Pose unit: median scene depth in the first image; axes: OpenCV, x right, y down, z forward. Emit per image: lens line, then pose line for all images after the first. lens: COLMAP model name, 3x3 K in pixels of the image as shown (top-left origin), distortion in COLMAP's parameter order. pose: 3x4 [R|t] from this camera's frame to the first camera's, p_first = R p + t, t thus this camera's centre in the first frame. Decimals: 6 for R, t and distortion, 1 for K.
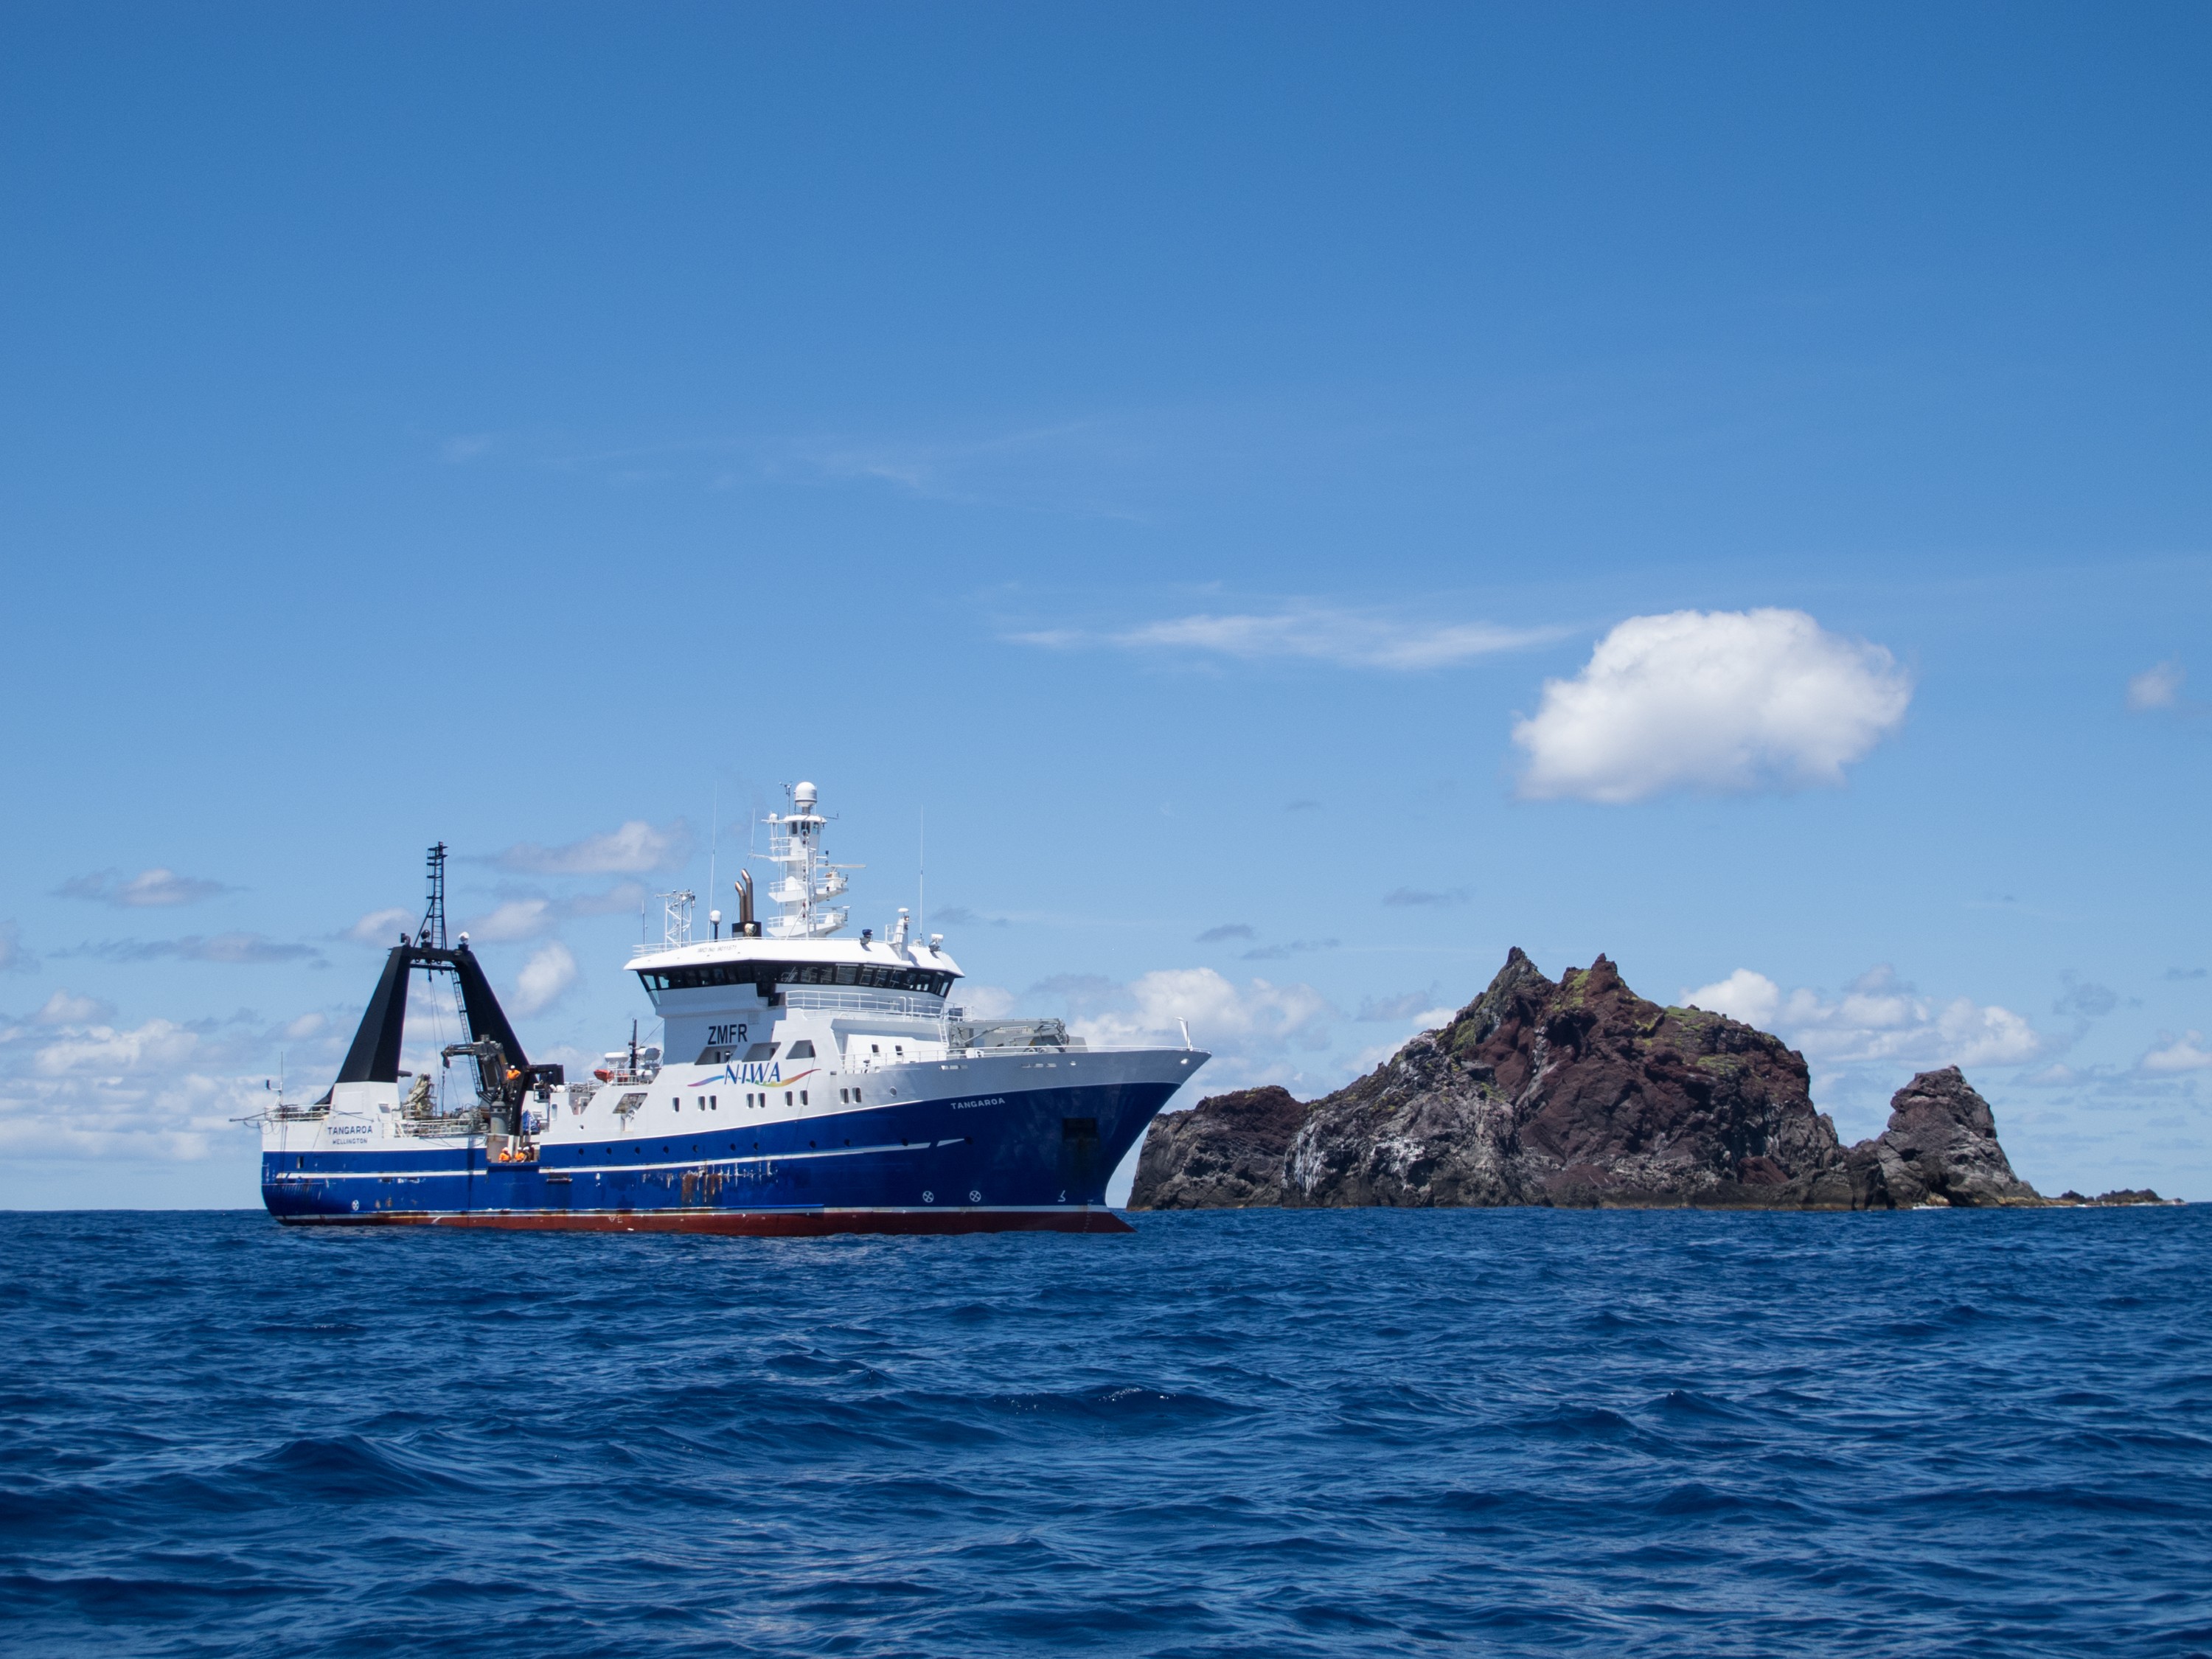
lens RADIAL K [[3663.0, 0, 1106.0], [0, 3663.0, 829.5], [0, 0, 1]] dist [-0.015093, -0.261204]
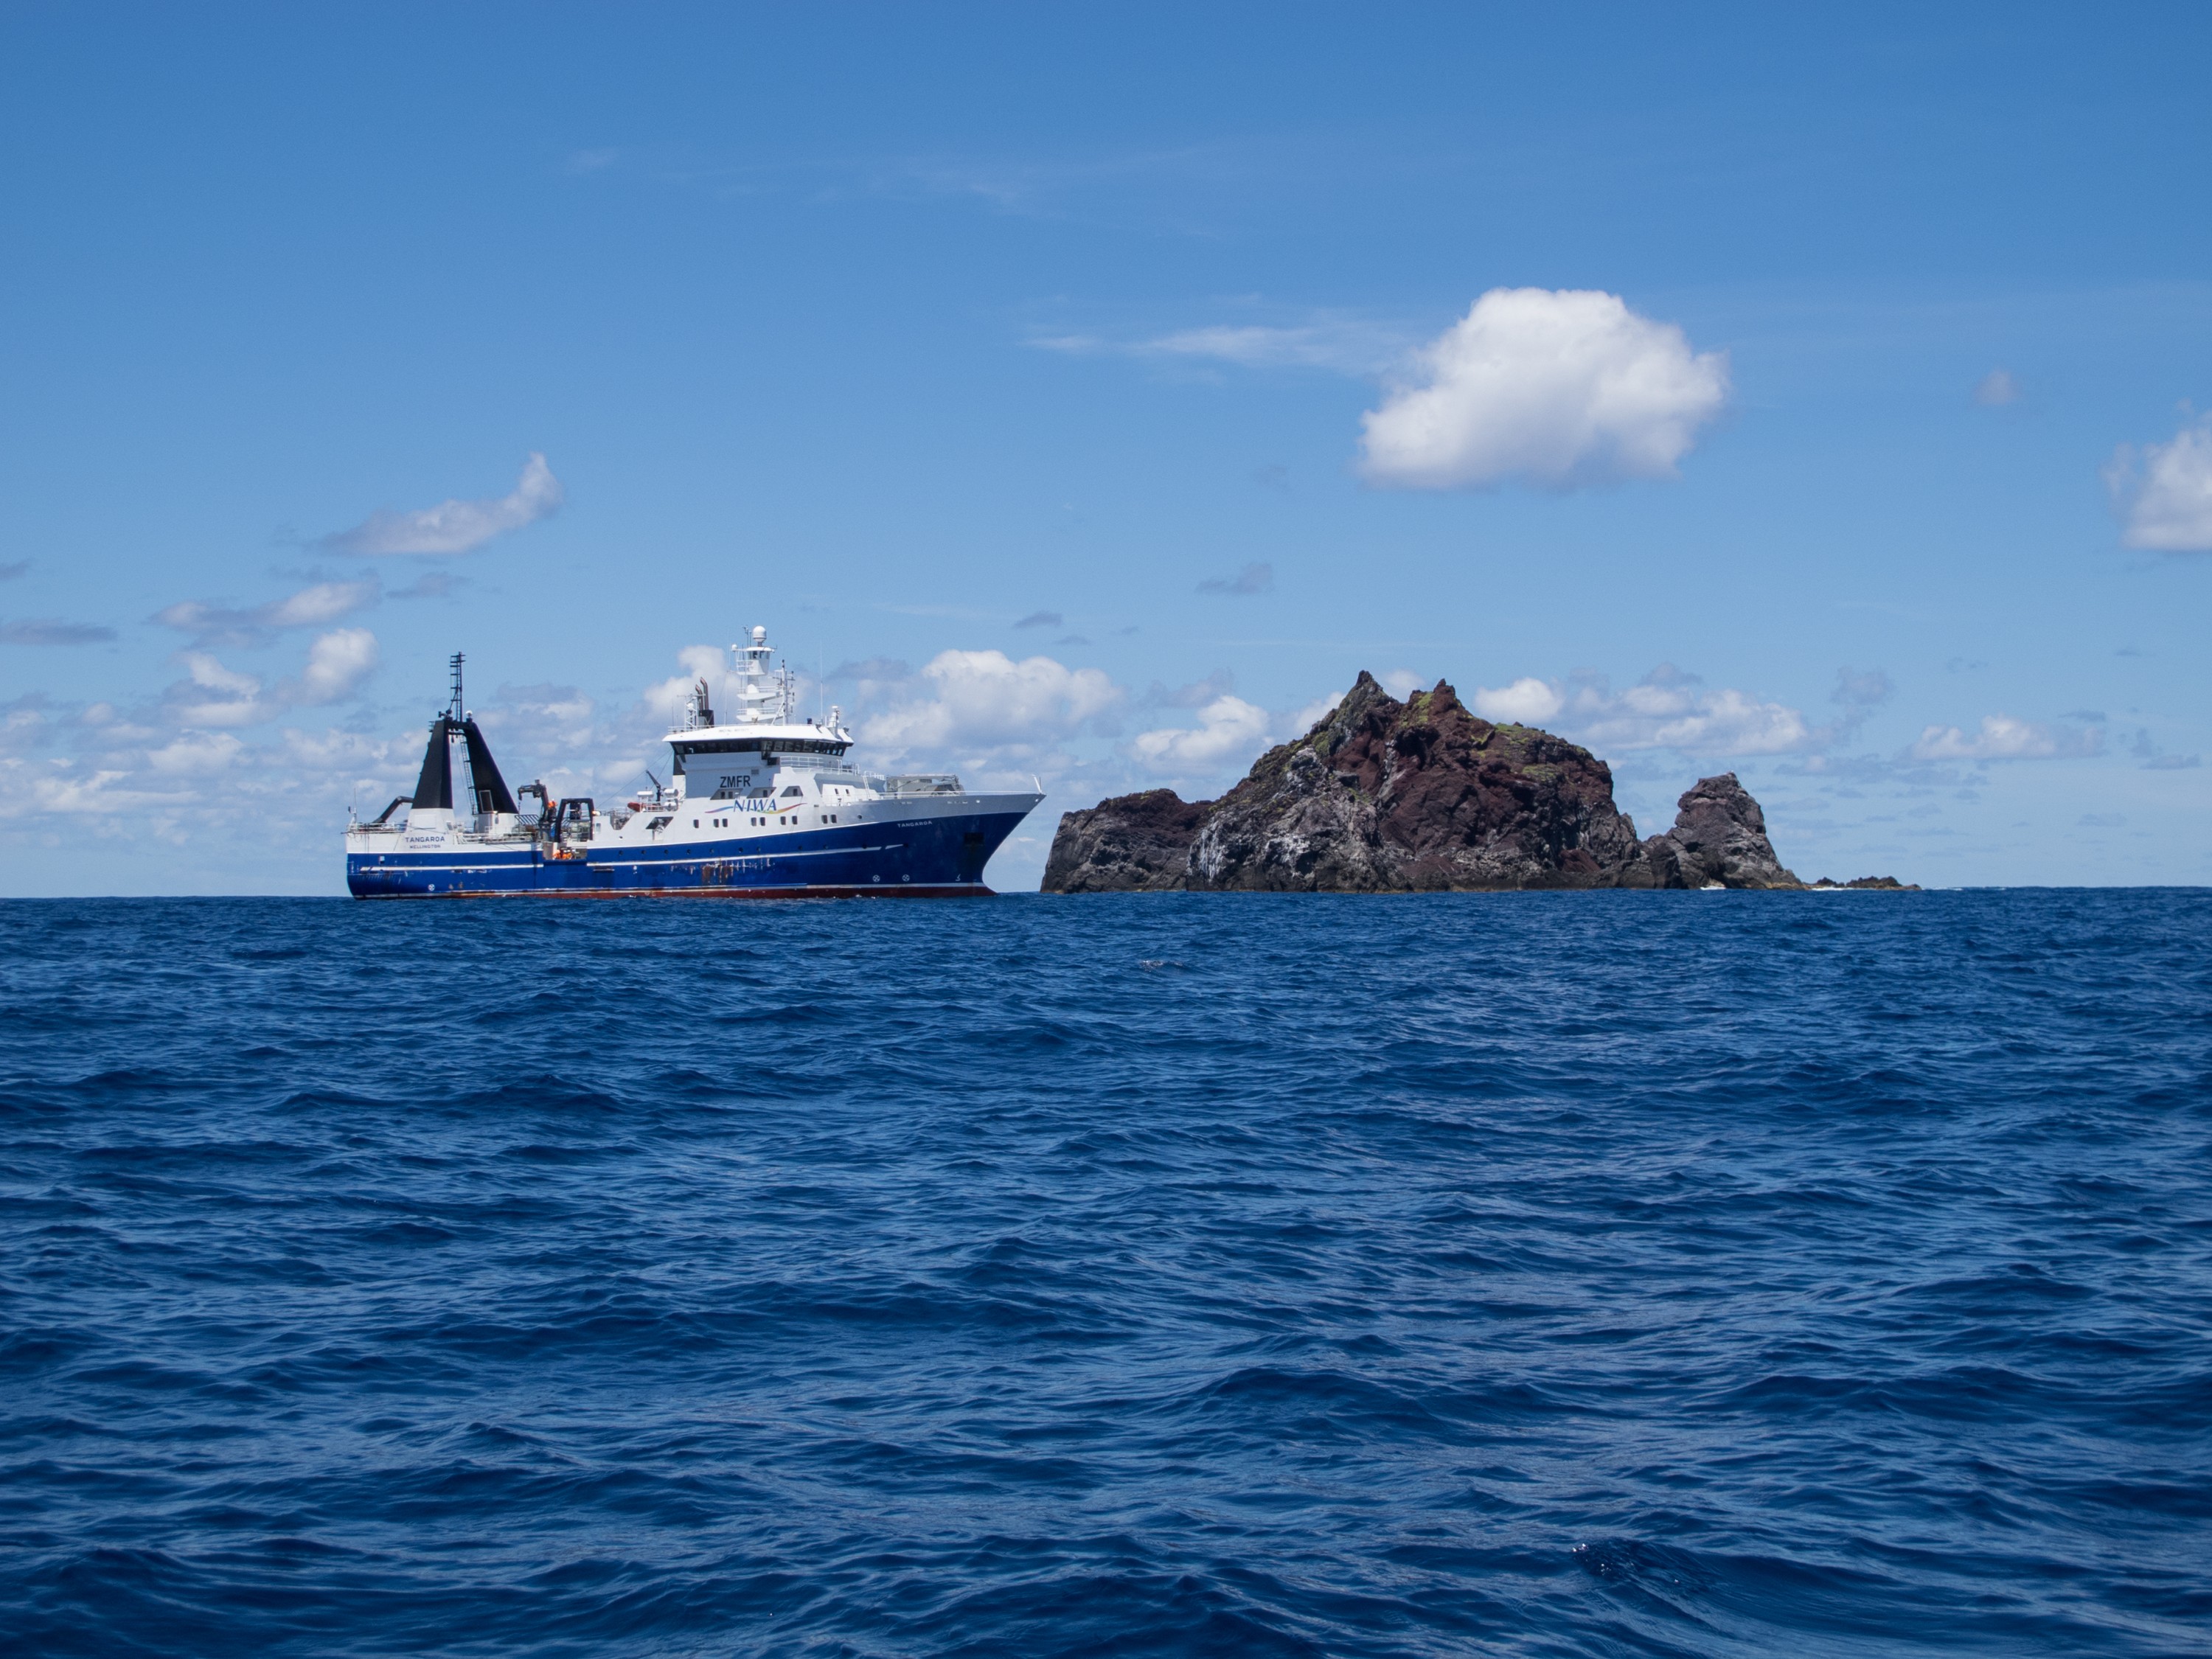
lens RADIAL K [[3719.9, 0, 1106.0], [0, 3719.9, 829.5], [0, 0, 1]] dist [0.007526, -0.824926]
pose [[0.997568, 0.000590, 0.069702, -0.059572], [-0.006570, 0.996308, 0.085596, -0.020644], [-0.069395, -0.085846, 0.993889, -0.203824]]
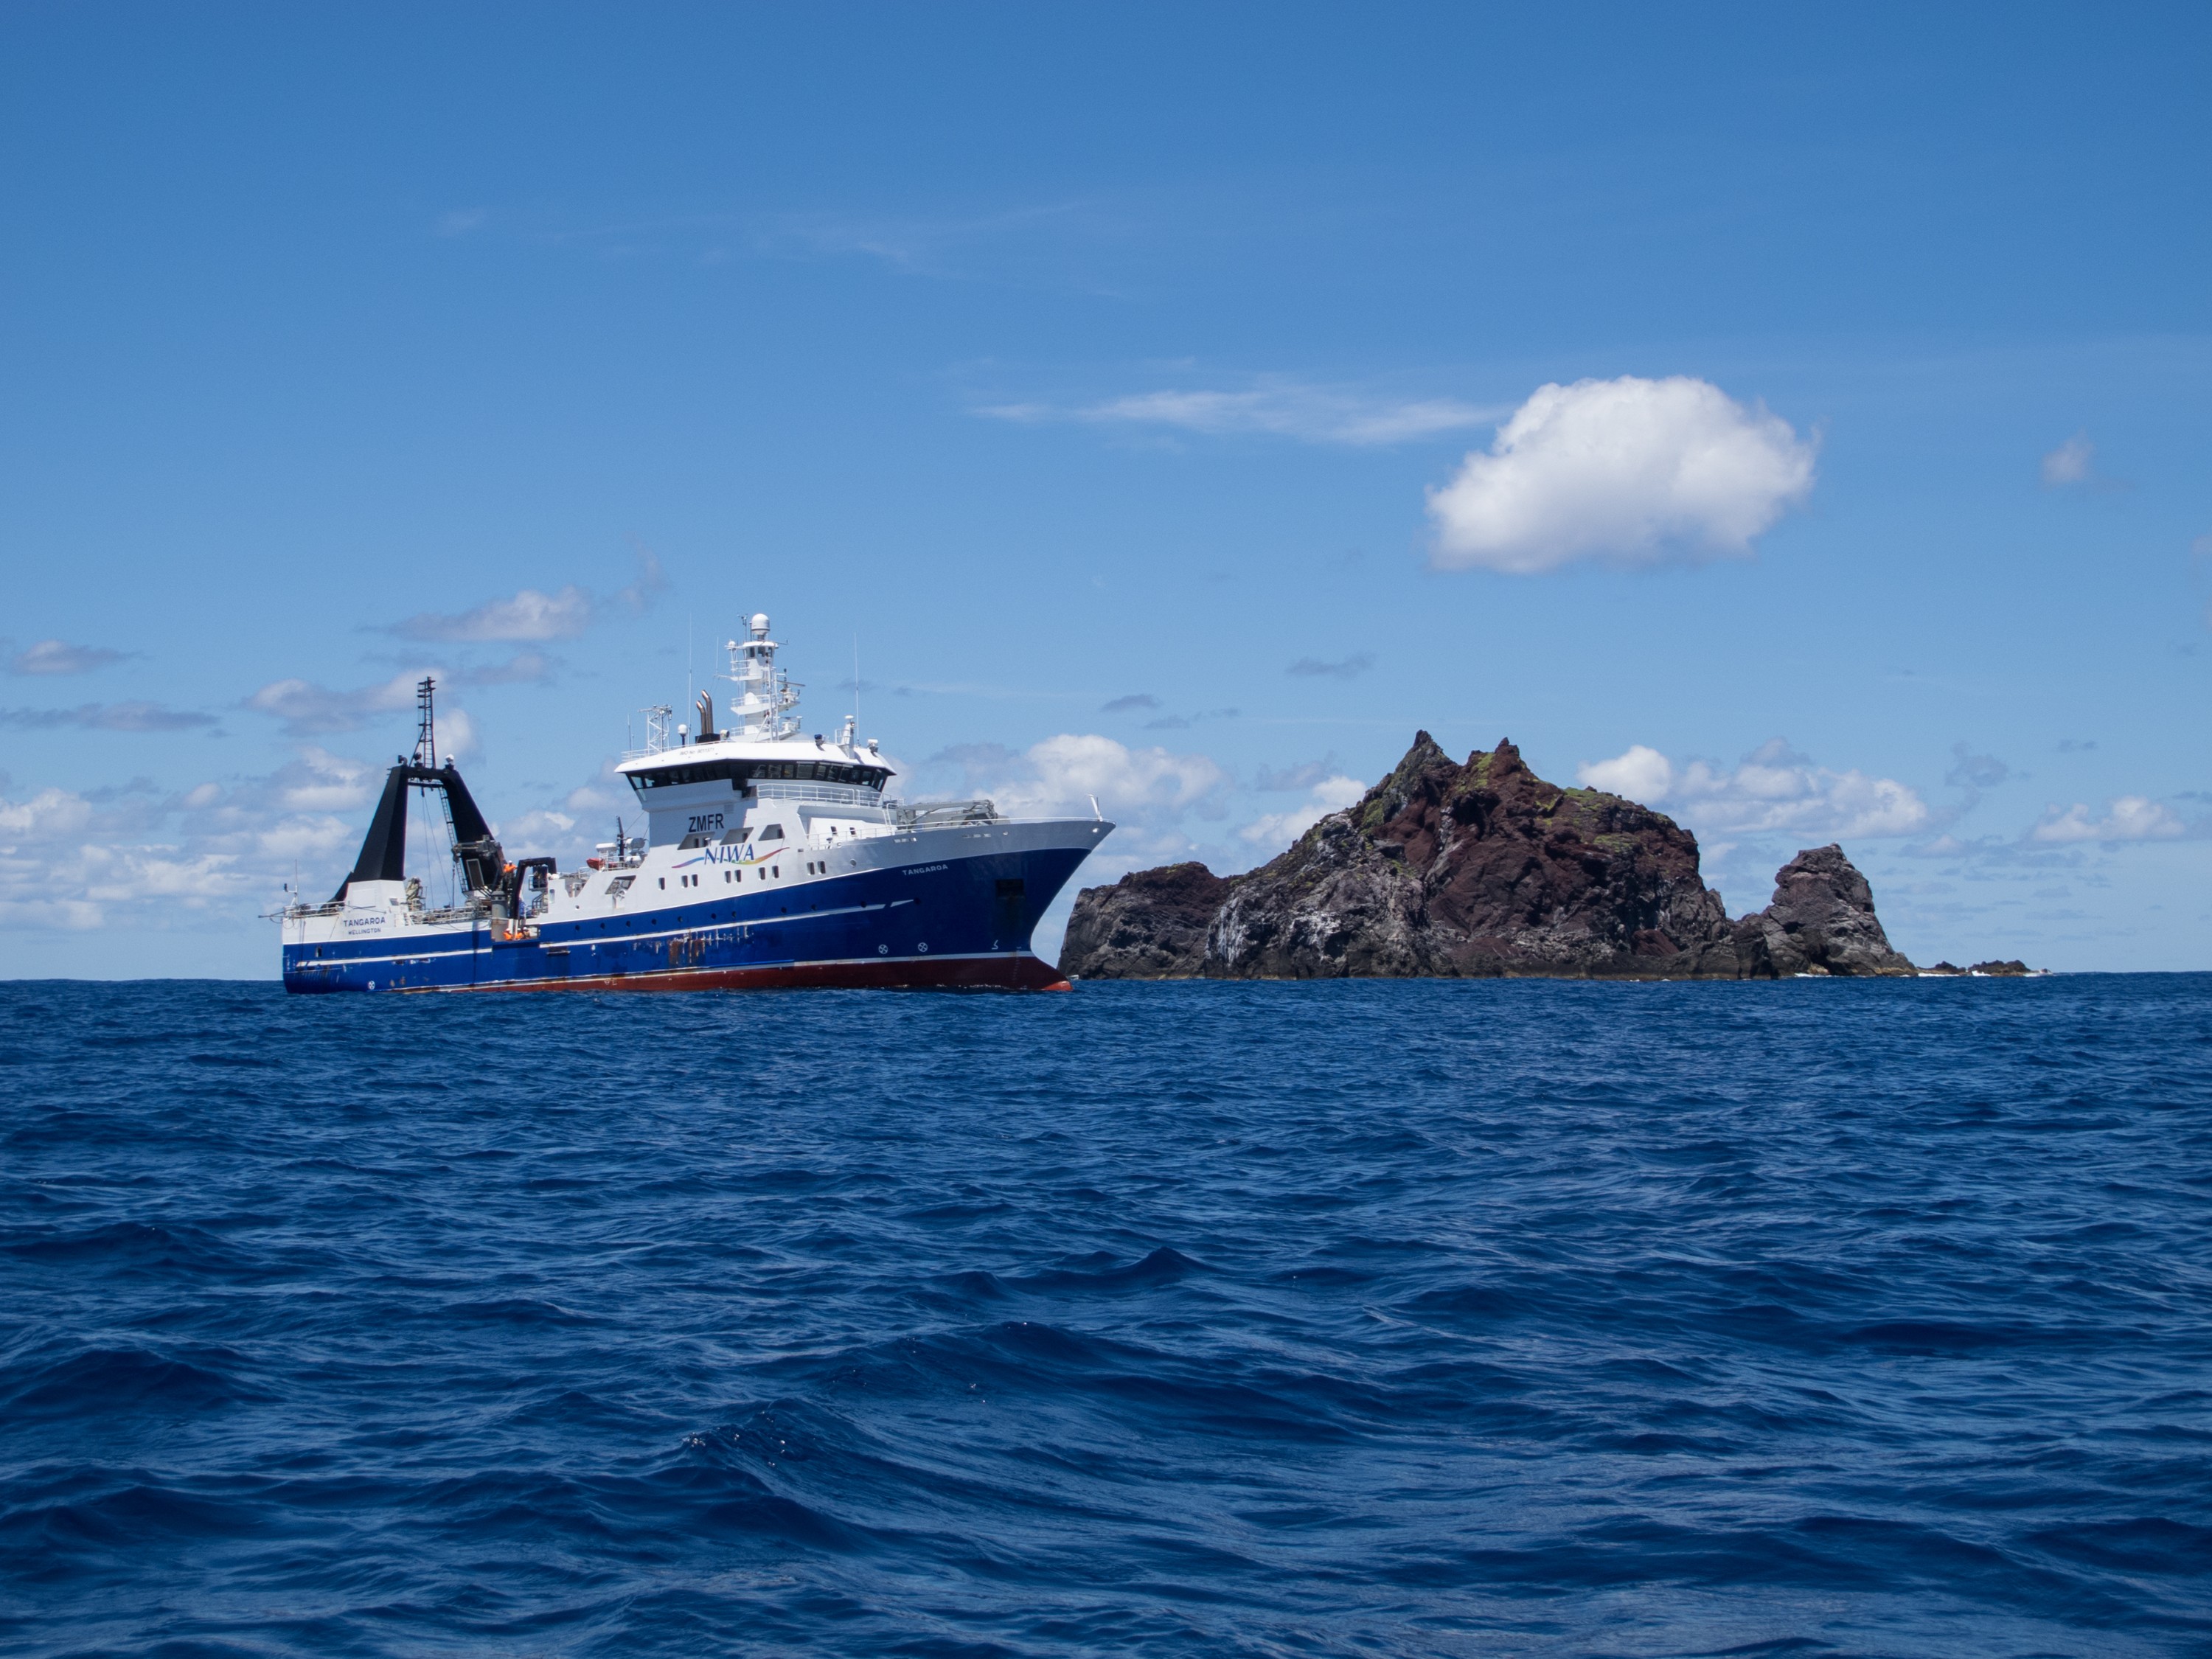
lens RADIAL K [[3663.0, 0, 1106.0], [0, 3663.0, 829.5], [0, 0, 1]] dist [-0.015093, -0.261204]
pose [[0.999533, 0.001109, 0.030522, -0.012221], [-0.003022, 0.998027, 0.062720, -0.005744], [-0.030393, -0.062783, 0.997564, -0.053652]]
